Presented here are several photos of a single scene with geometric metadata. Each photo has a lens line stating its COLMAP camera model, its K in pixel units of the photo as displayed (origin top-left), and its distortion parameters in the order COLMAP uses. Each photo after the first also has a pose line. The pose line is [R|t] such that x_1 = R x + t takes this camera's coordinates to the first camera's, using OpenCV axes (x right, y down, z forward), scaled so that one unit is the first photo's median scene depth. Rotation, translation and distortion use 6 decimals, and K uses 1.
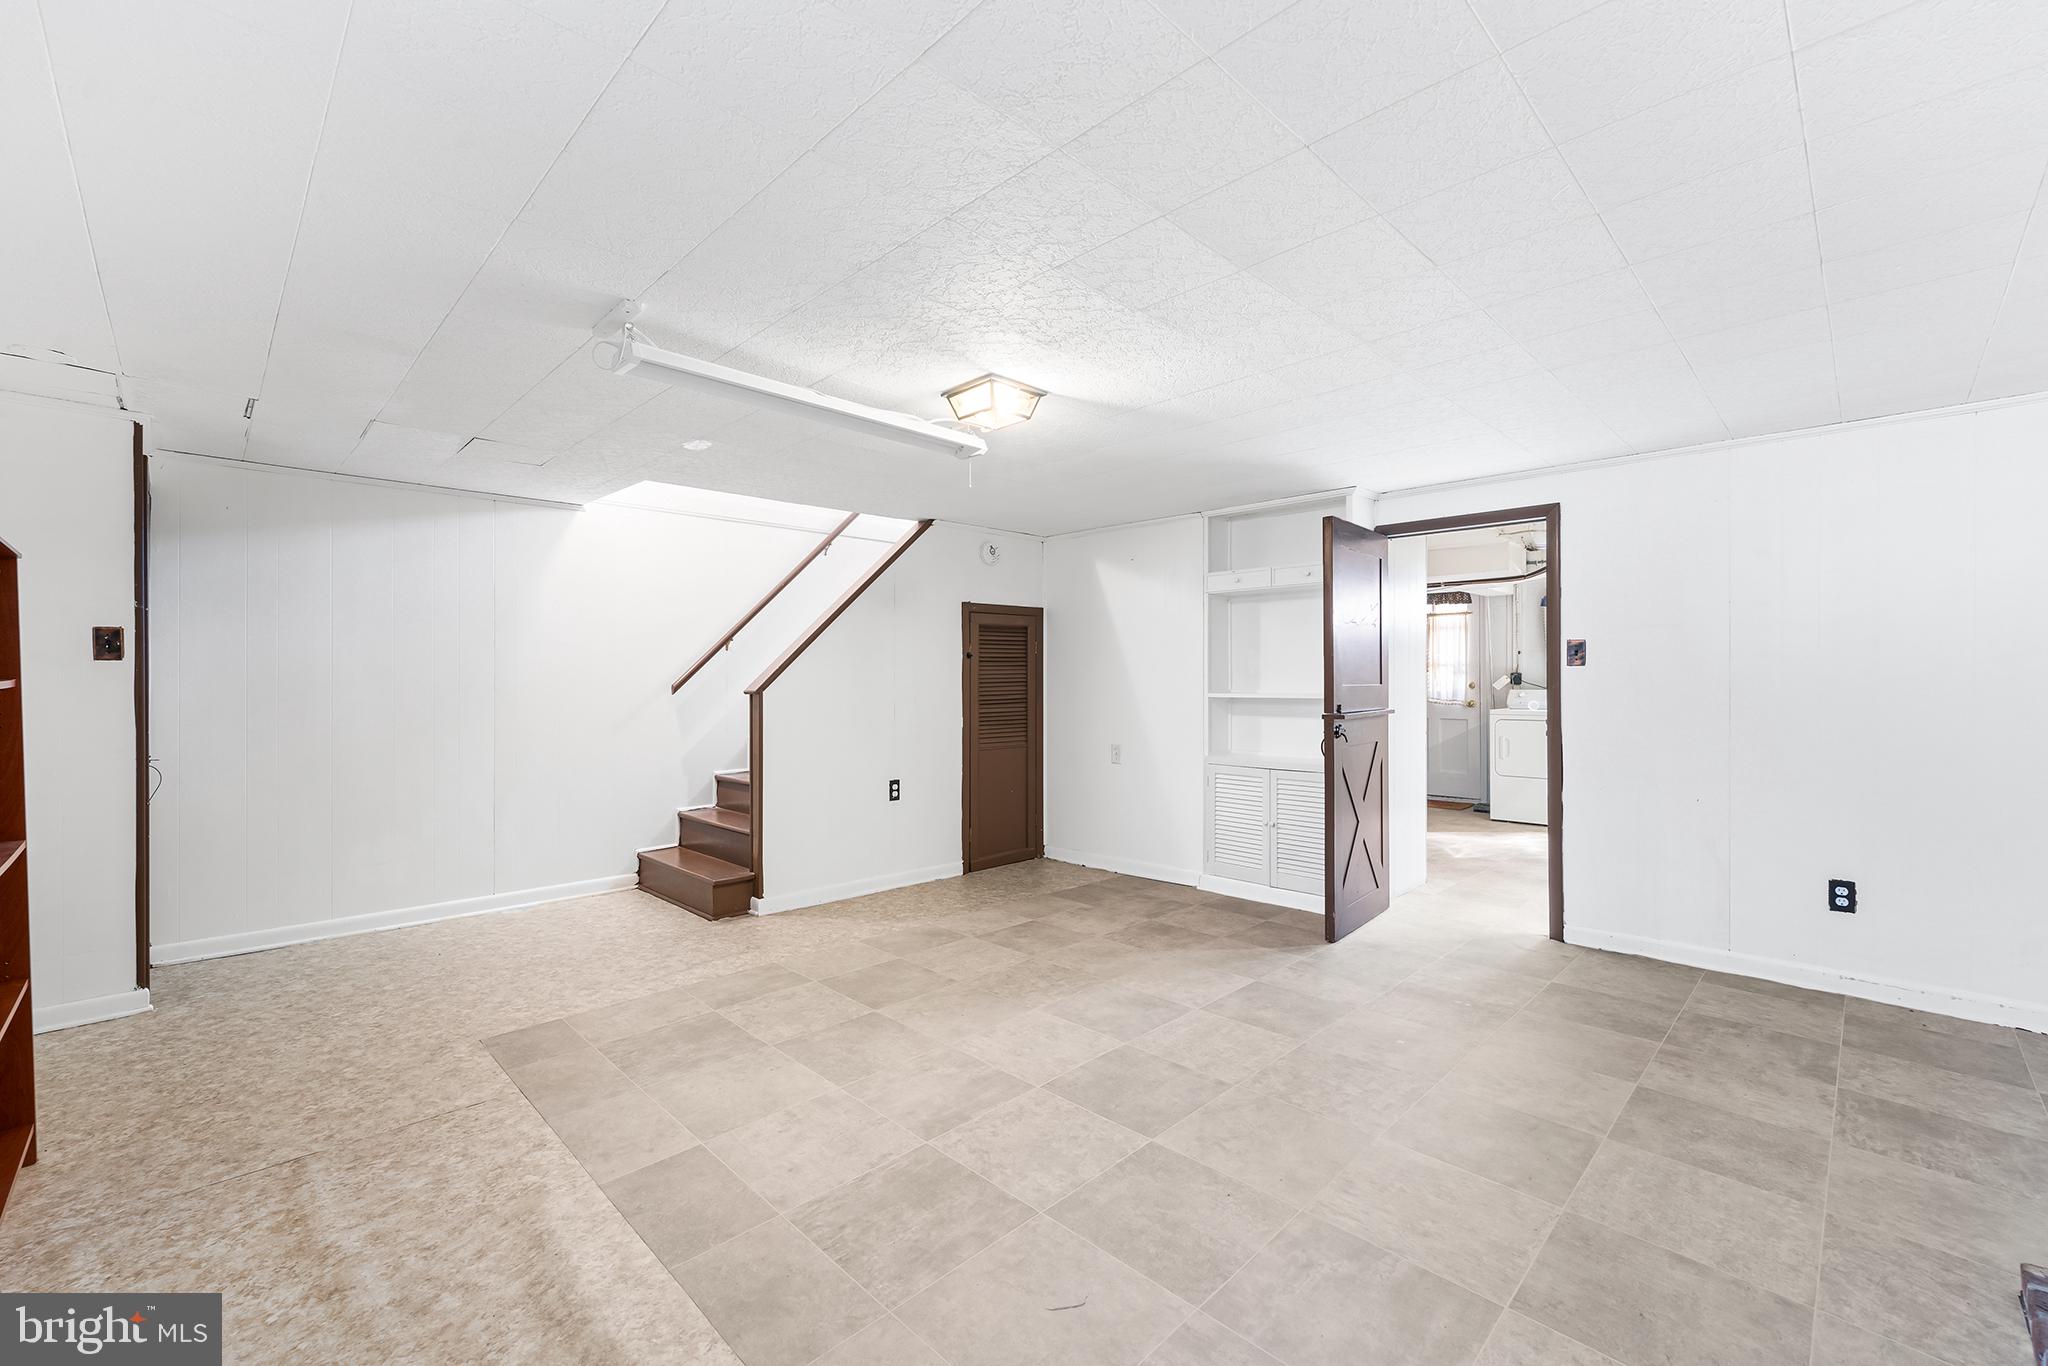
lens RADIAL K [[855.2, 0, 1029.0], [0, 855.2, 676.6], [0, 0, 1]] dist [-0.000422, -0.001045]
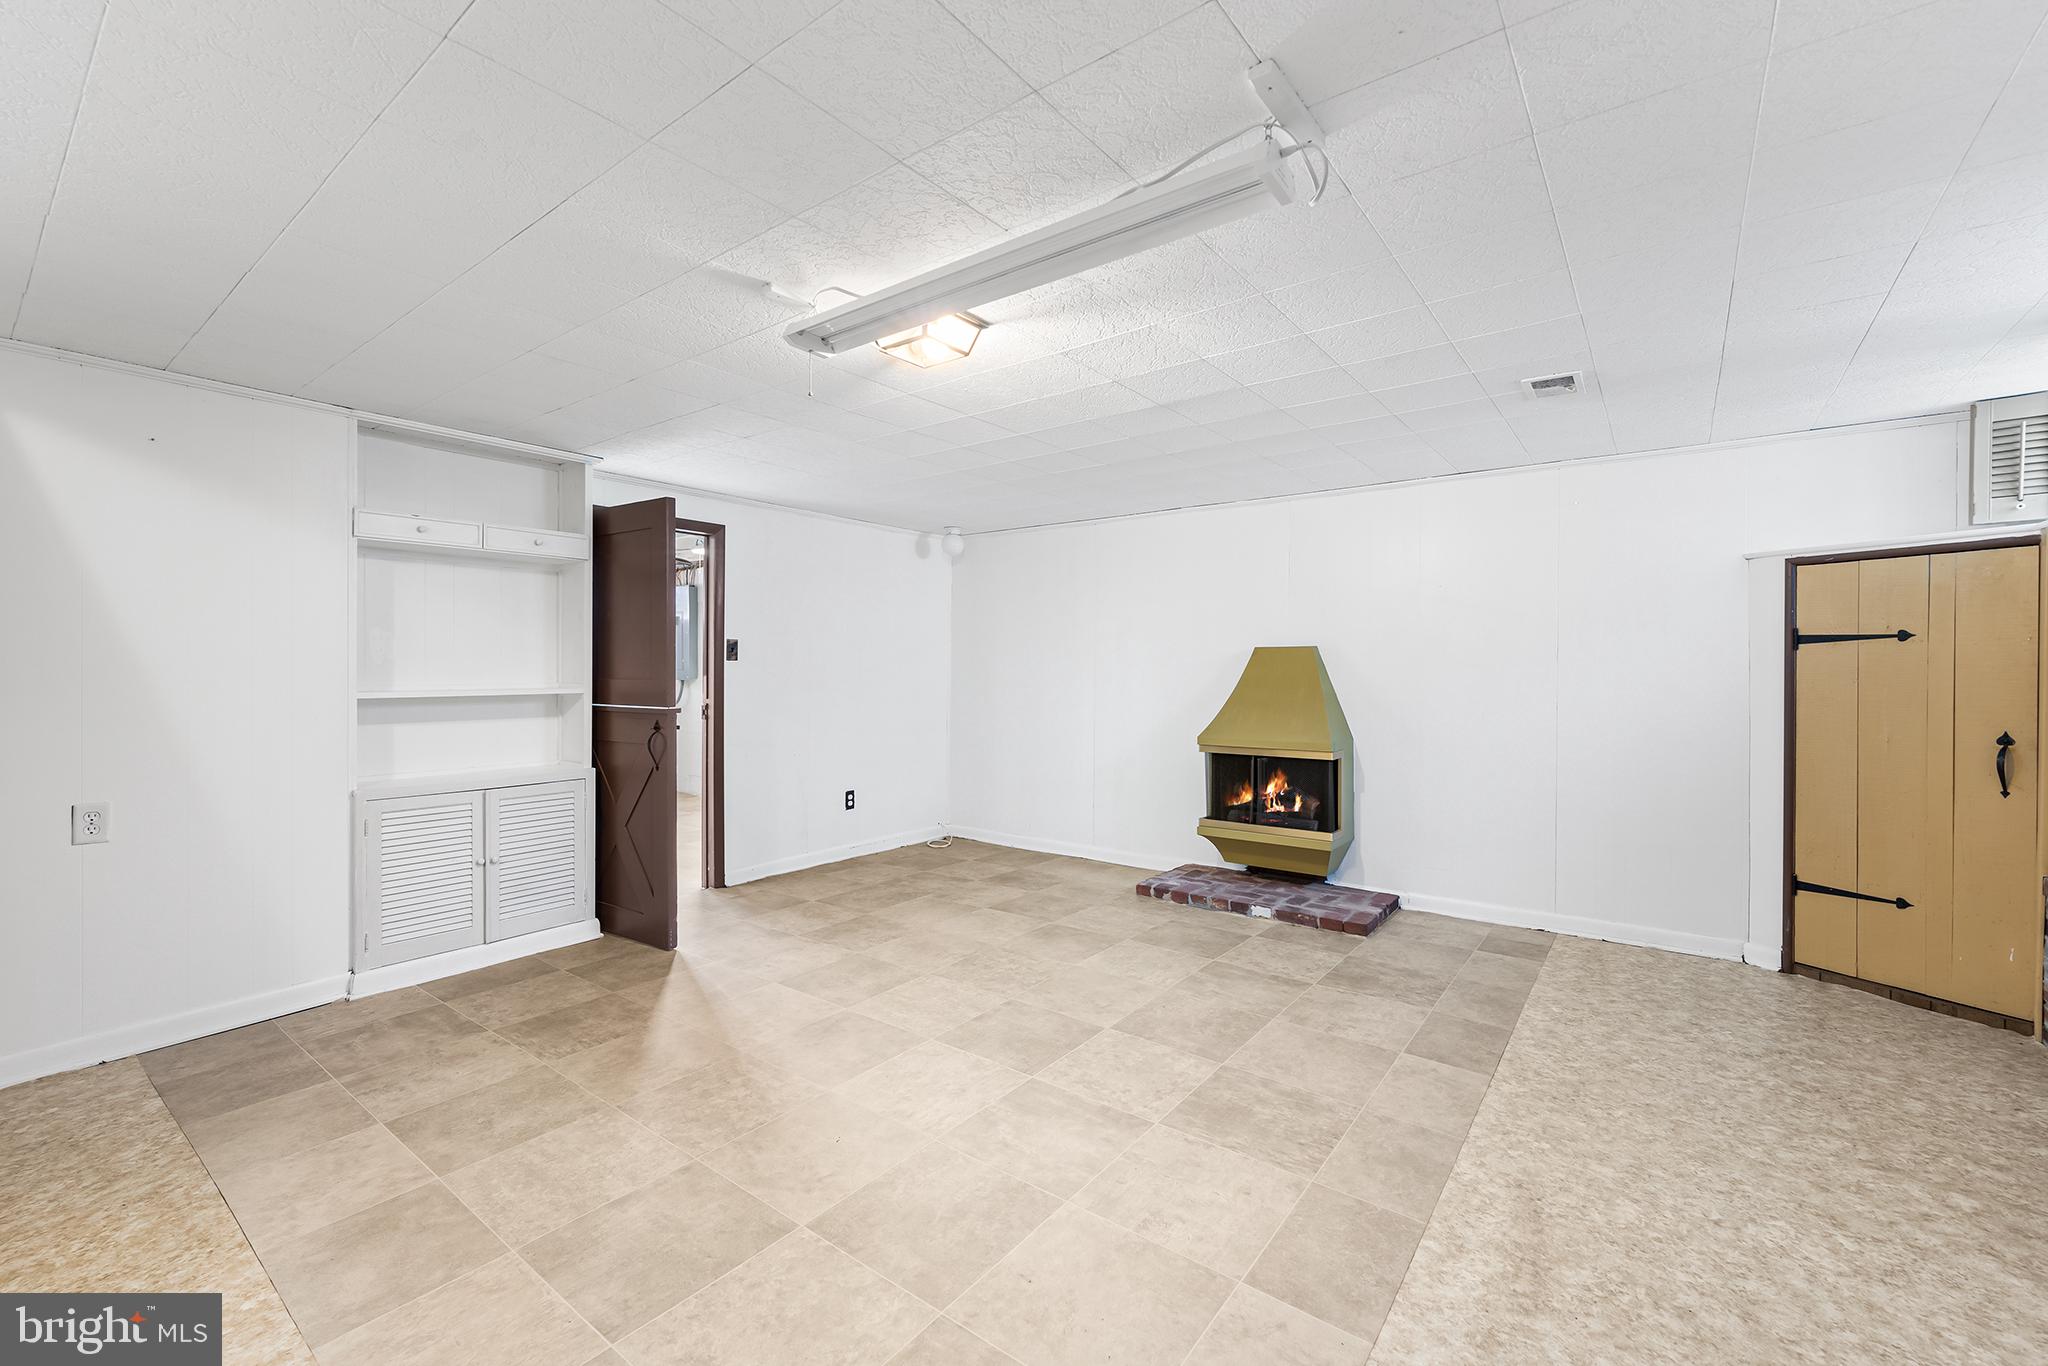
lens RADIAL K [[855.2, 0, 1026.2], [0, 855.2, 679.8], [0, 0, 1]] dist [-0.000422, -0.001045]
pose [[-0.145233, -0.009643, 0.989350, -1.000278], [-0.002583, 0.999953, 0.009368, 0.004442], [-0.989394, -0.001195, -0.145251, 1.180671]]
